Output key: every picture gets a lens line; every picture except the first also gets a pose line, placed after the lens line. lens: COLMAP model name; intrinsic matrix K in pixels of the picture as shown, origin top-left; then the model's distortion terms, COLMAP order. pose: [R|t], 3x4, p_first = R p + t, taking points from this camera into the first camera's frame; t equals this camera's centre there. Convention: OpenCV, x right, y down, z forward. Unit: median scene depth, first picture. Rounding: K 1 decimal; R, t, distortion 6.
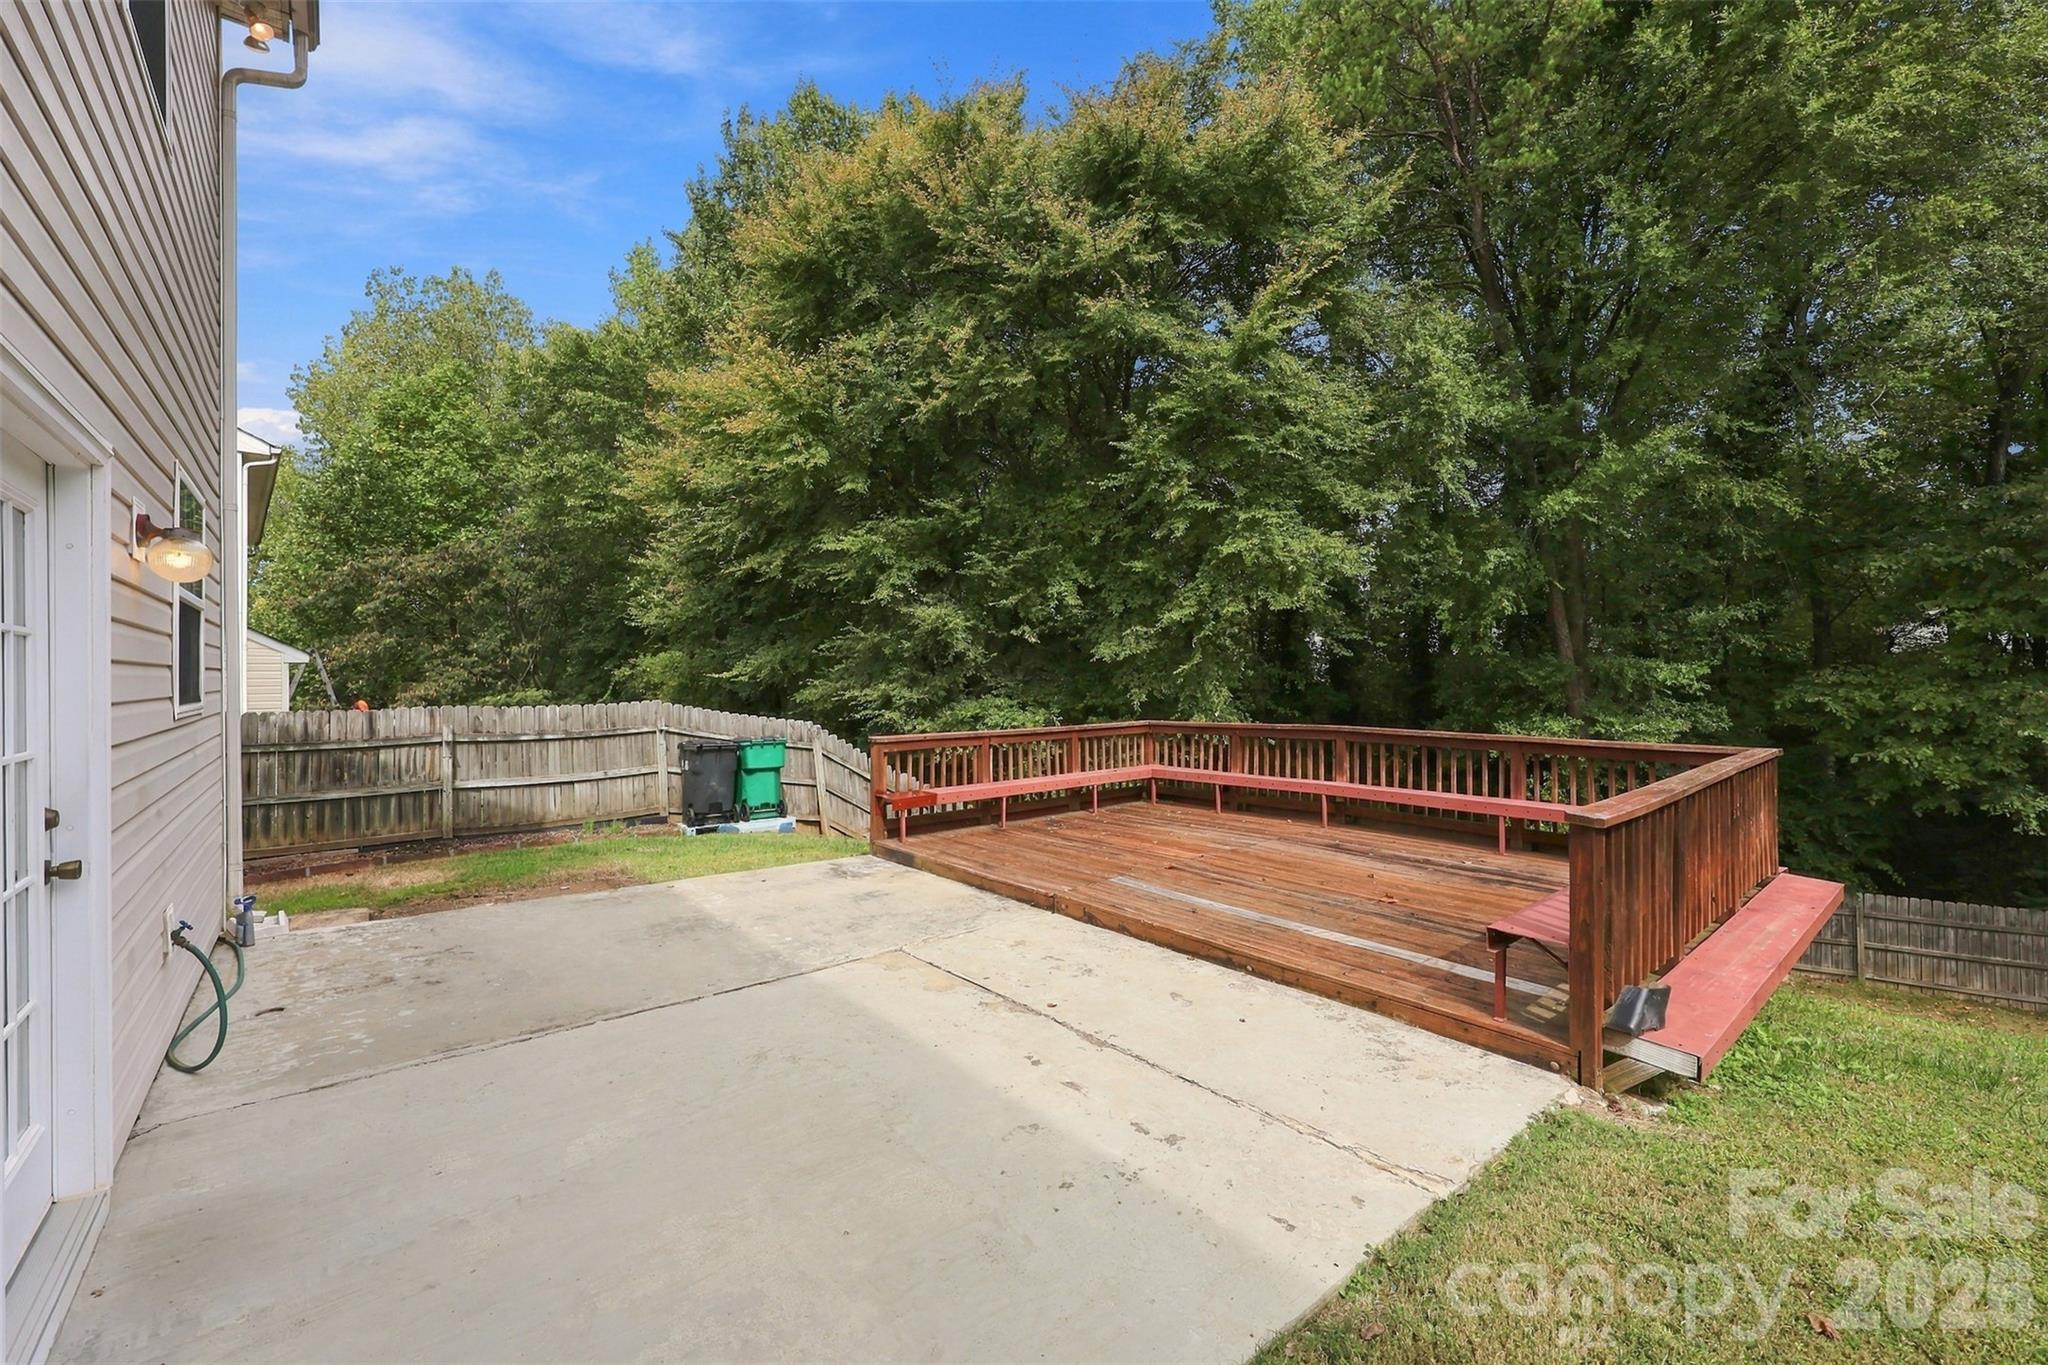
lens RADIAL K [[828.5, 0, 1043.1], [0, 828.5, 668.4], [0, 0, 1]] dist [0.003220, 0.000325]
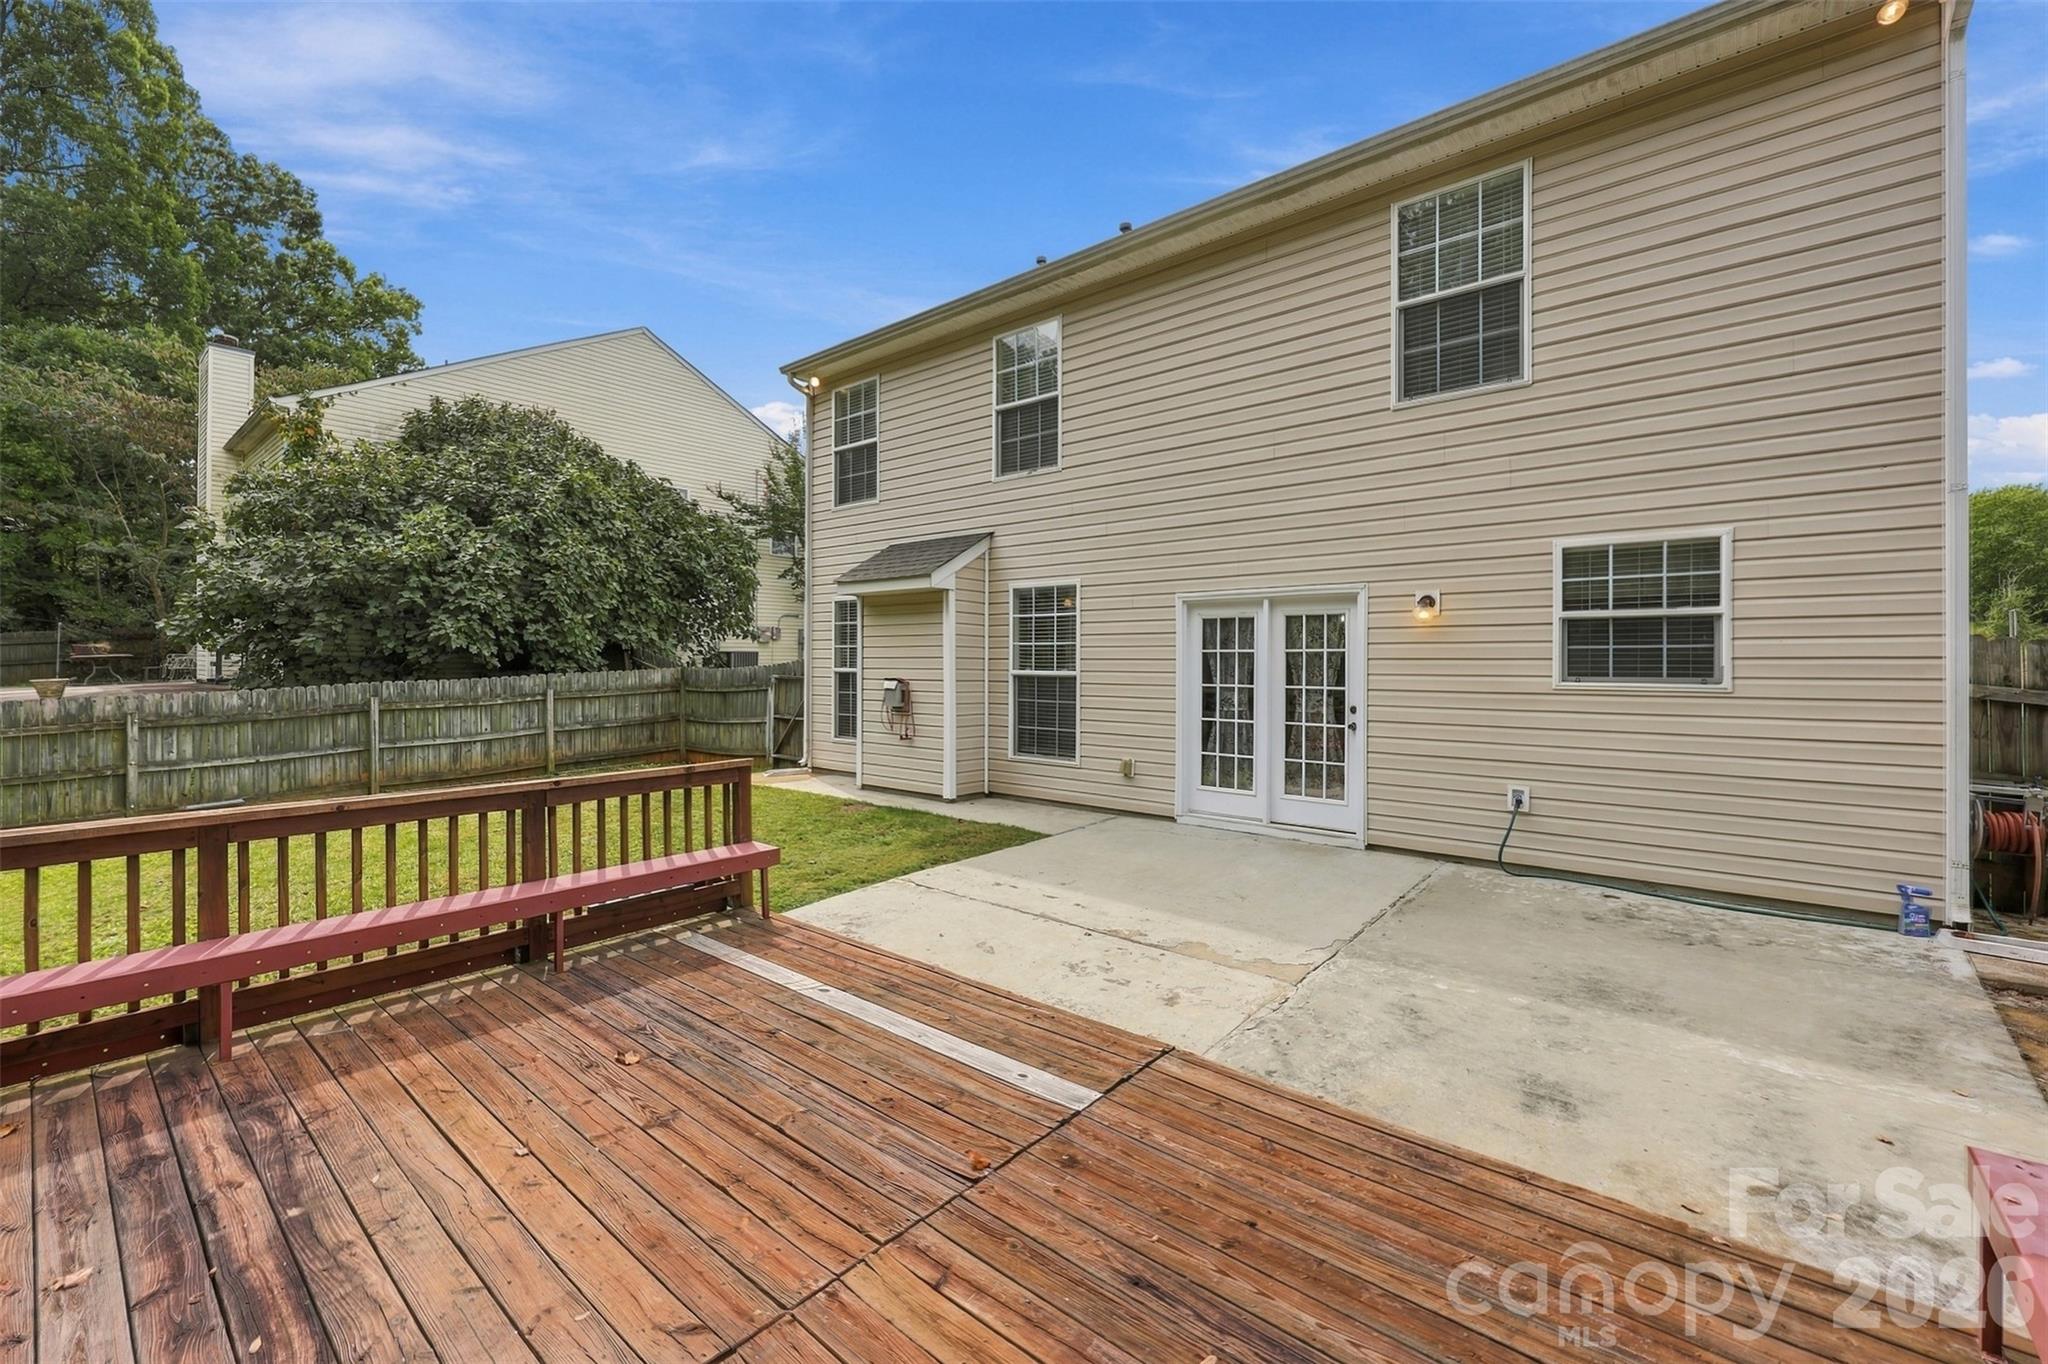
lens RADIAL K [[840.6, 0, 1026.7], [0, 840.6, 667.7], [0, 0, 1]] dist [0.000497, 0.000332]
pose [[-0.987876, 0.010251, -0.154909, 0.089624], [0.009683, 0.999943, 0.004422, -0.001701], [0.154946, 0.002868, -0.987919, 0.675953]]
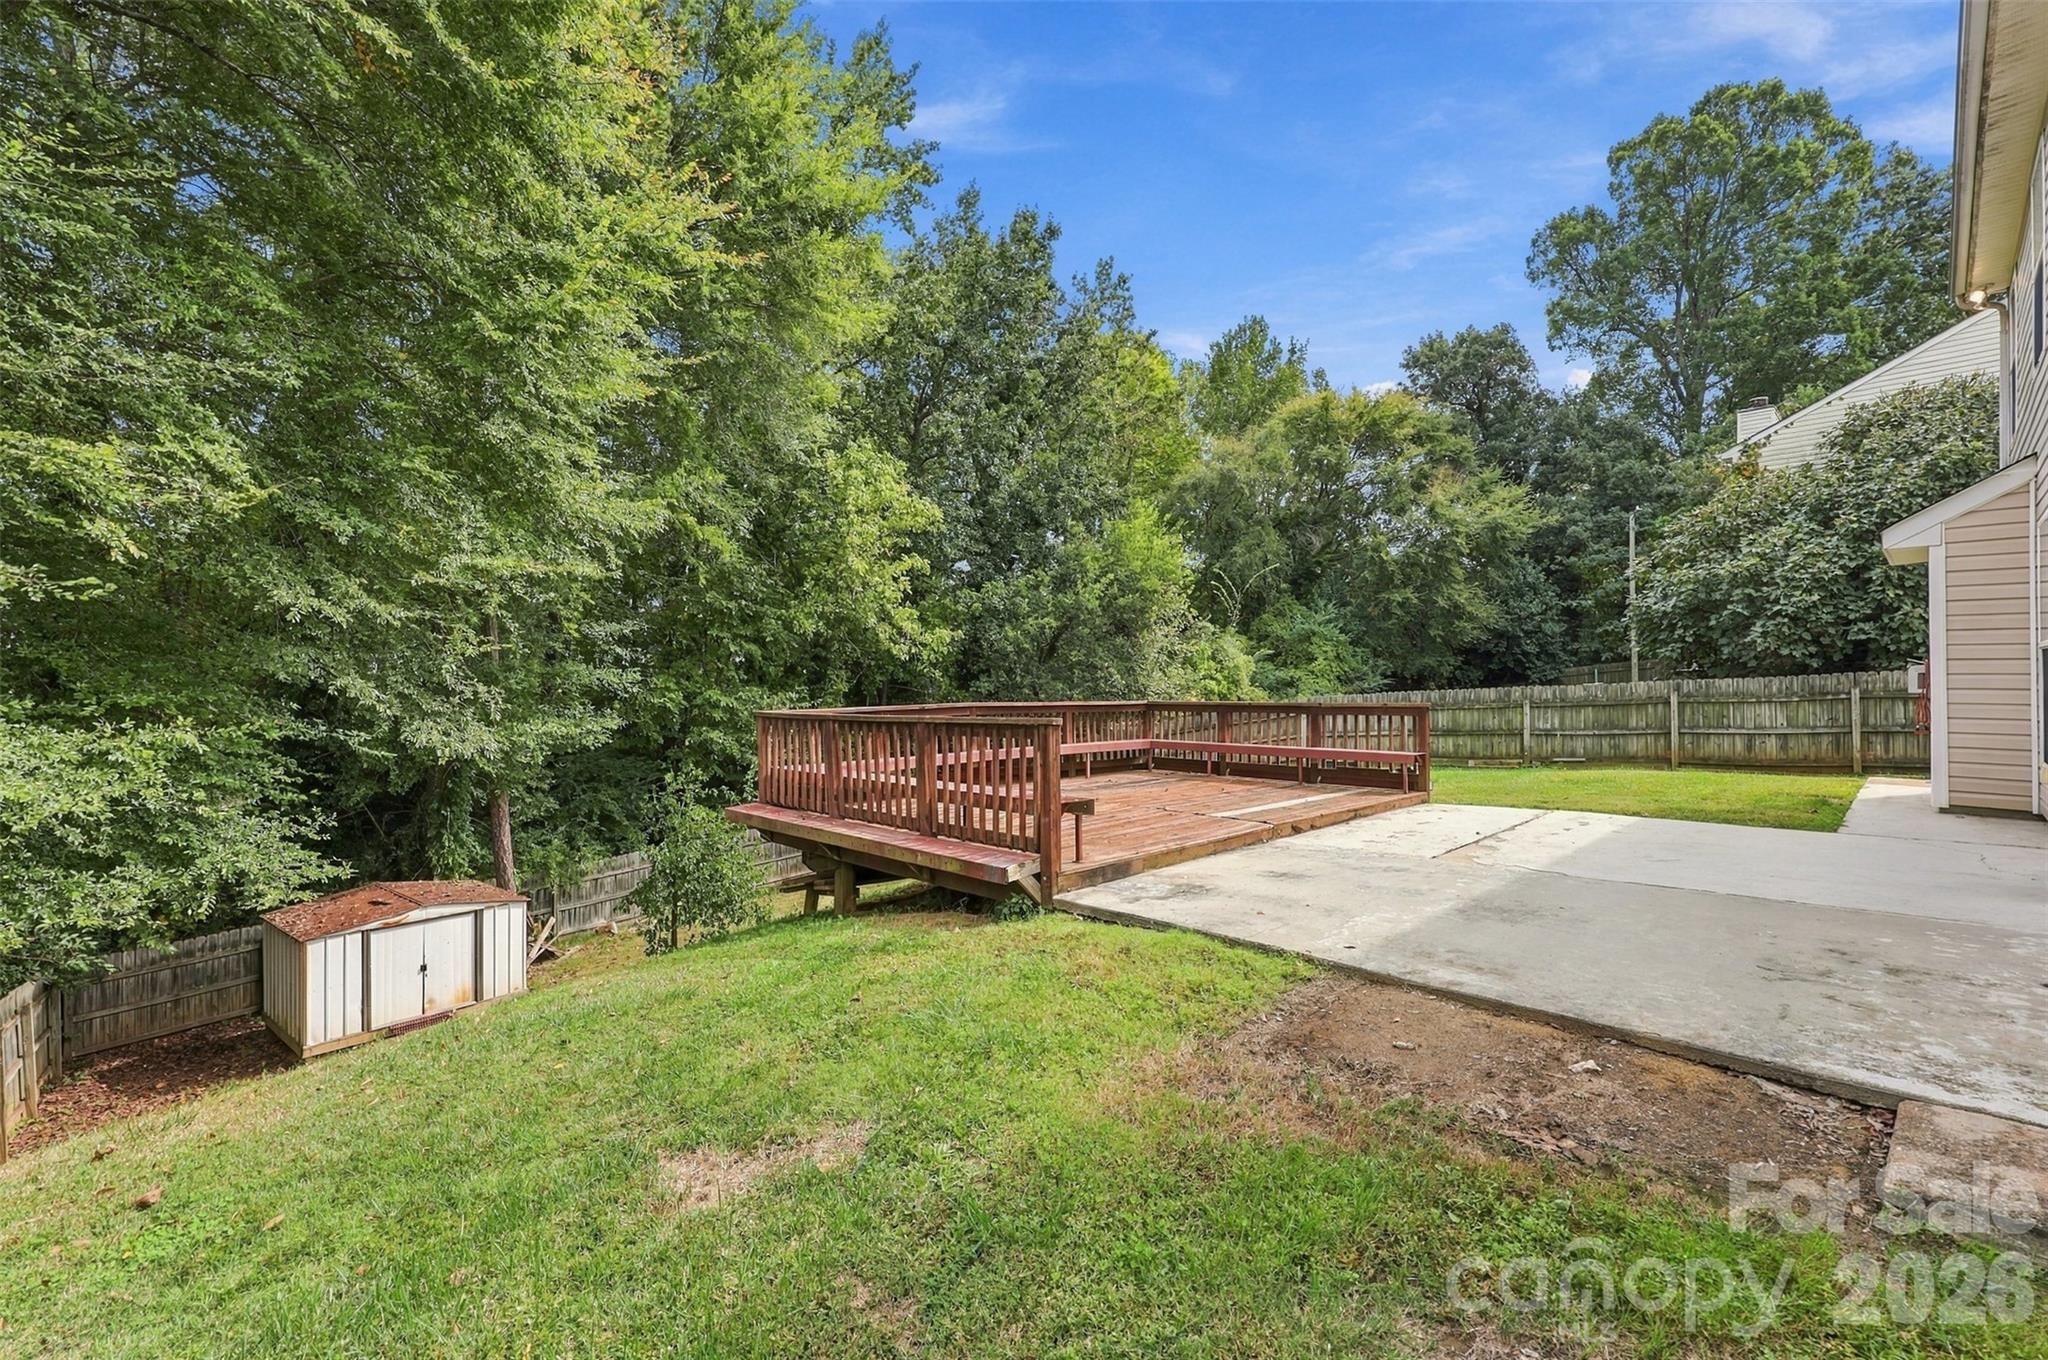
lens RADIAL K [[840.6, 0, 1020.4], [0, 840.6, 679.2], [0, 0, 1]] dist [0.000497, 0.000332]
pose [[-0.042145, 0.019751, 0.998916, -0.504126], [-0.001990, 0.999801, -0.019852, 0.037996], [-0.999110, -0.002825, -0.042097, 0.604851]]
